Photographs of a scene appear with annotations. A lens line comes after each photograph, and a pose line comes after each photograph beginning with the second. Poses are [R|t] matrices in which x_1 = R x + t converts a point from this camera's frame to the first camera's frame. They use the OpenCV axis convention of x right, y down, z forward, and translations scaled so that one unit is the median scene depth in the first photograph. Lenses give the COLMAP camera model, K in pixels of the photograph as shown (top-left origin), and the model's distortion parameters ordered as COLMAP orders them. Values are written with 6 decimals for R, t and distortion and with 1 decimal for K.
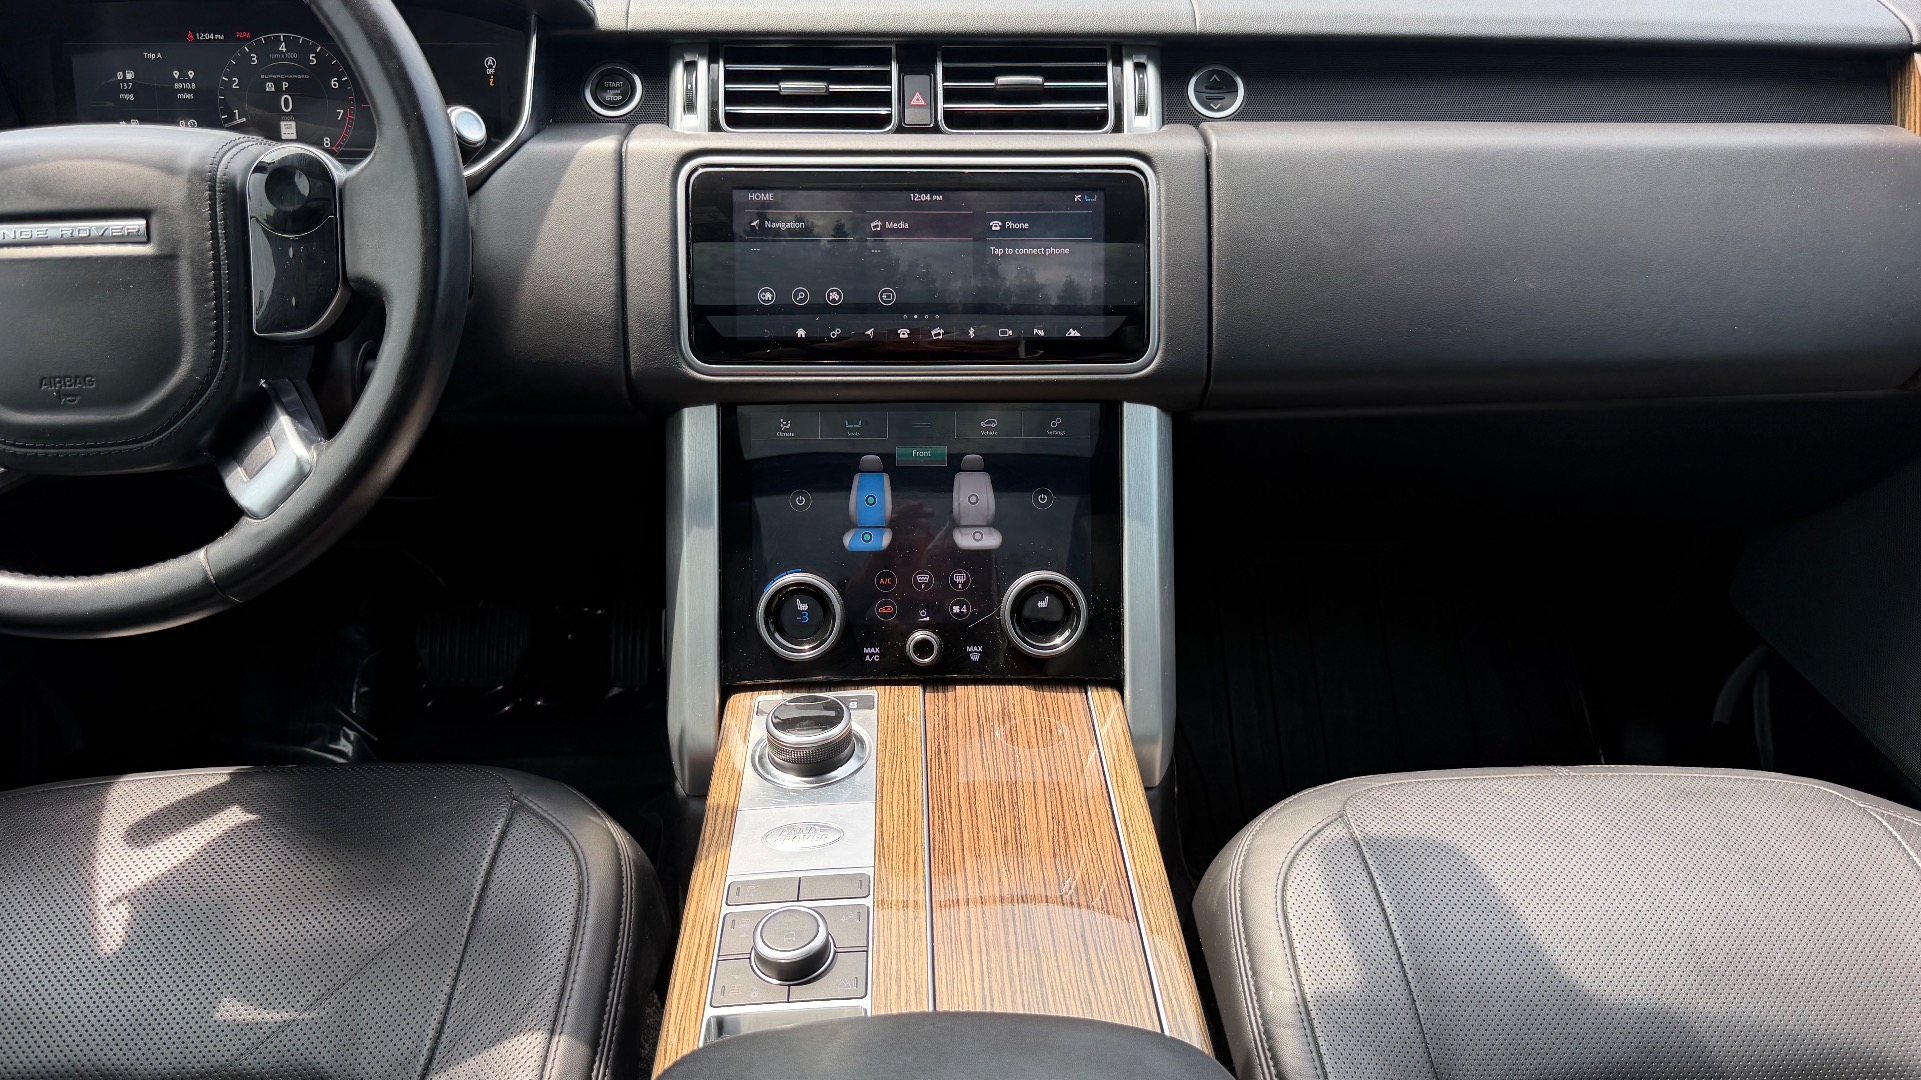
lens RADIAL K [[1367.0, 0, 955.9], [0, 1367.0, 546.5], [0, 0, 1]] dist [0.142407, -0.255818]
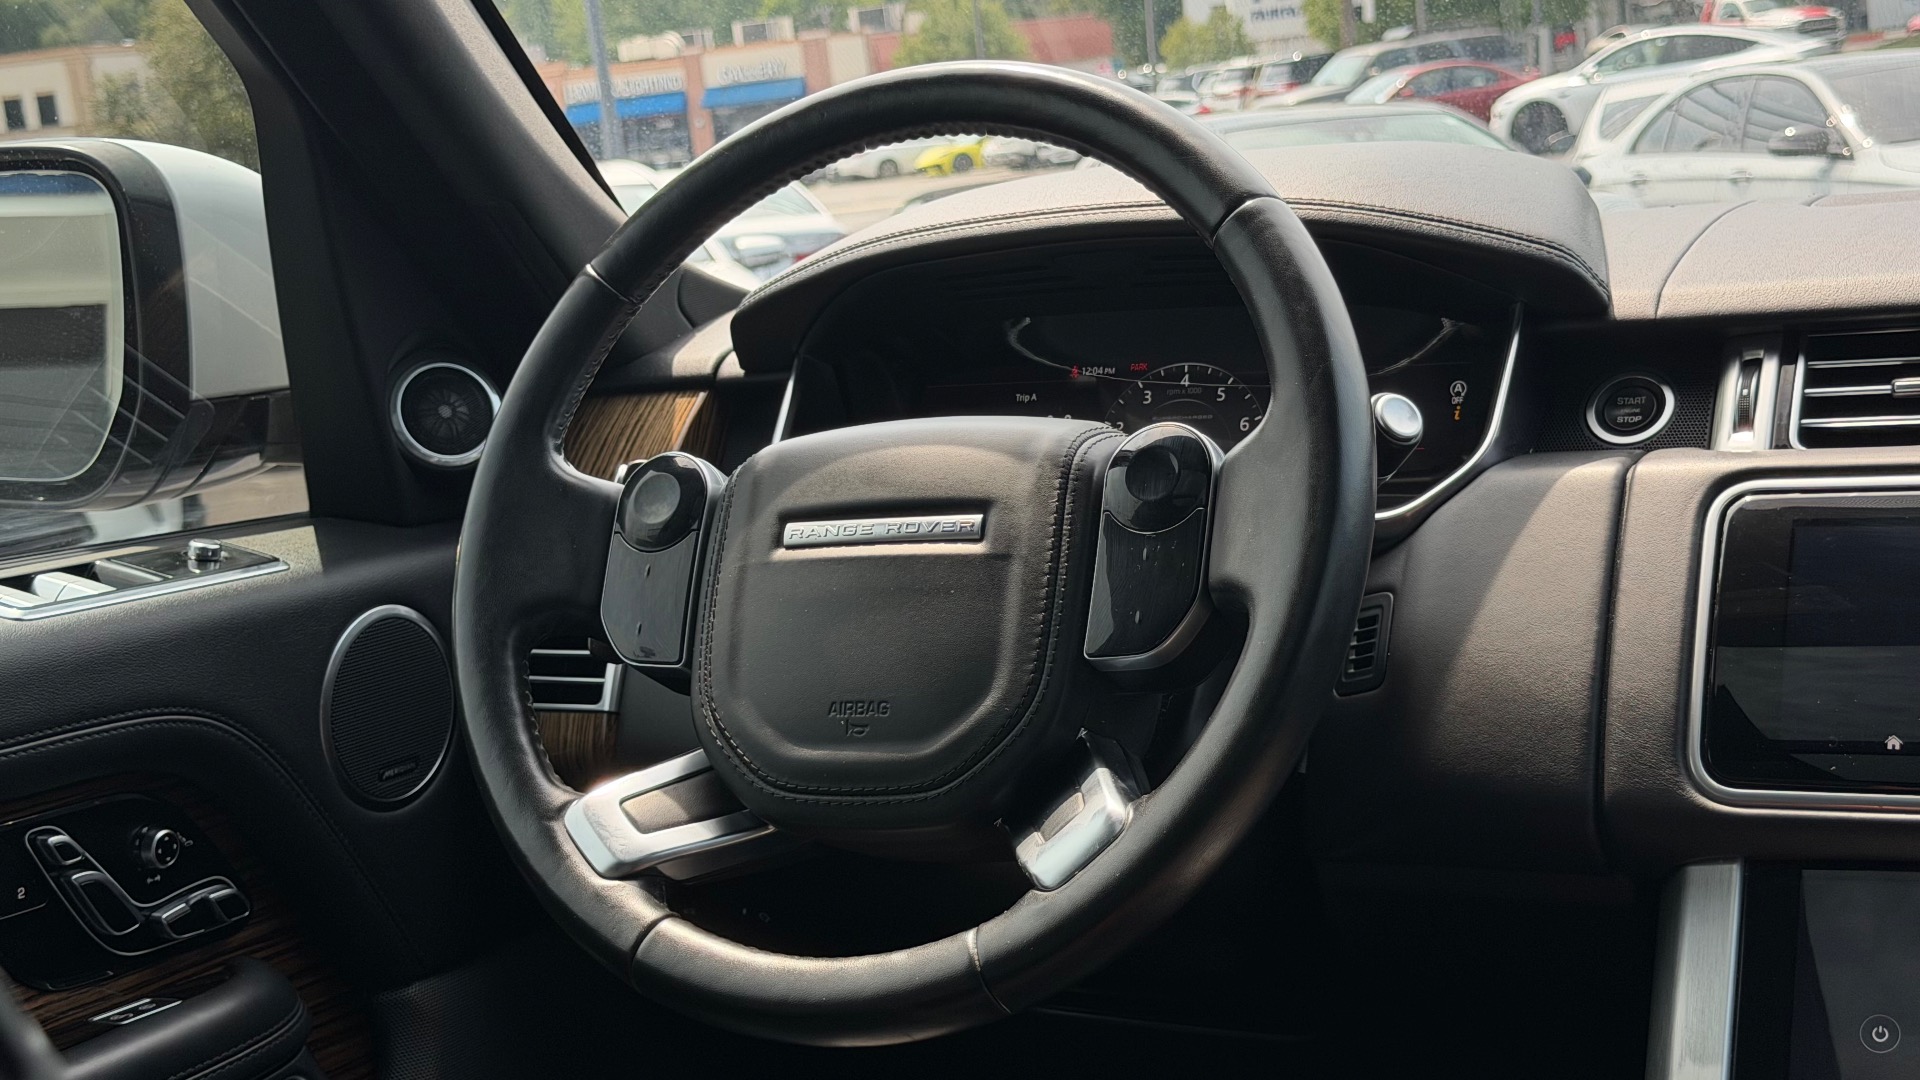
lens RADIAL K [[2713.9, 0, 961.7], [0, 2713.9, 548.3], [0, 0, 1]] dist [0.144154, -0.069826]
pose [[0.863941, -0.015484, -0.503355, 0.140396], [-0.176846, 0.926542, -0.332033, 0.233505], [0.471521, 0.375873, 0.797739, -0.172800]]
